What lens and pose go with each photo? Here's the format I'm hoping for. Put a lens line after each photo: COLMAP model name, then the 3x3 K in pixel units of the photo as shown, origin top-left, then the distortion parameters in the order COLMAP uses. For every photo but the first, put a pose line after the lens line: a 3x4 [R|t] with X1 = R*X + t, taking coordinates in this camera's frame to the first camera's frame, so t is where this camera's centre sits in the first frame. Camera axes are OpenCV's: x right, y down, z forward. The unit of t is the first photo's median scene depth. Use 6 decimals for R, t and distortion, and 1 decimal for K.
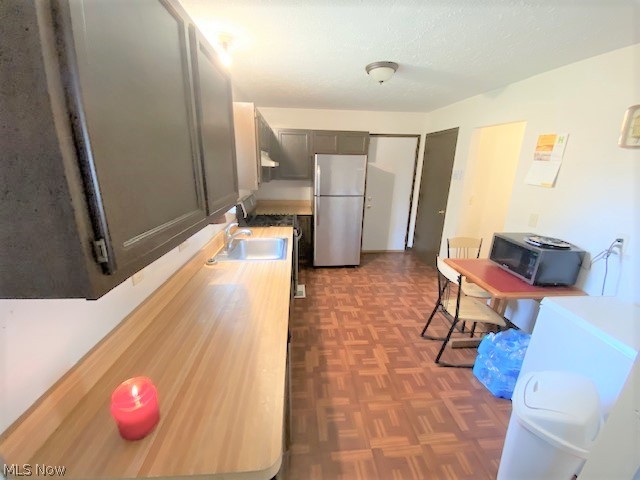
lens RADIAL K [[262.4, 0, 318.9], [0, 262.4, 239.0], [0, 0, 1]] dist [-0.000339, -0.000016]
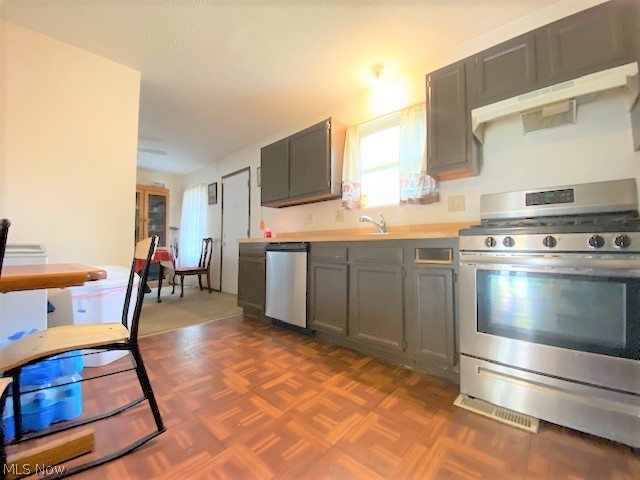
lens RADIAL K [[262.4, 0, 320.6], [0, 262.4, 238.9], [0, 0, 1]] dist [-0.000339, -0.000016]
pose [[-0.735630, -0.019098, -0.677115, 0.483976], [-0.192431, 0.964311, 0.181862, -0.082139], [0.649476, 0.264081, -0.713051, 1.357313]]
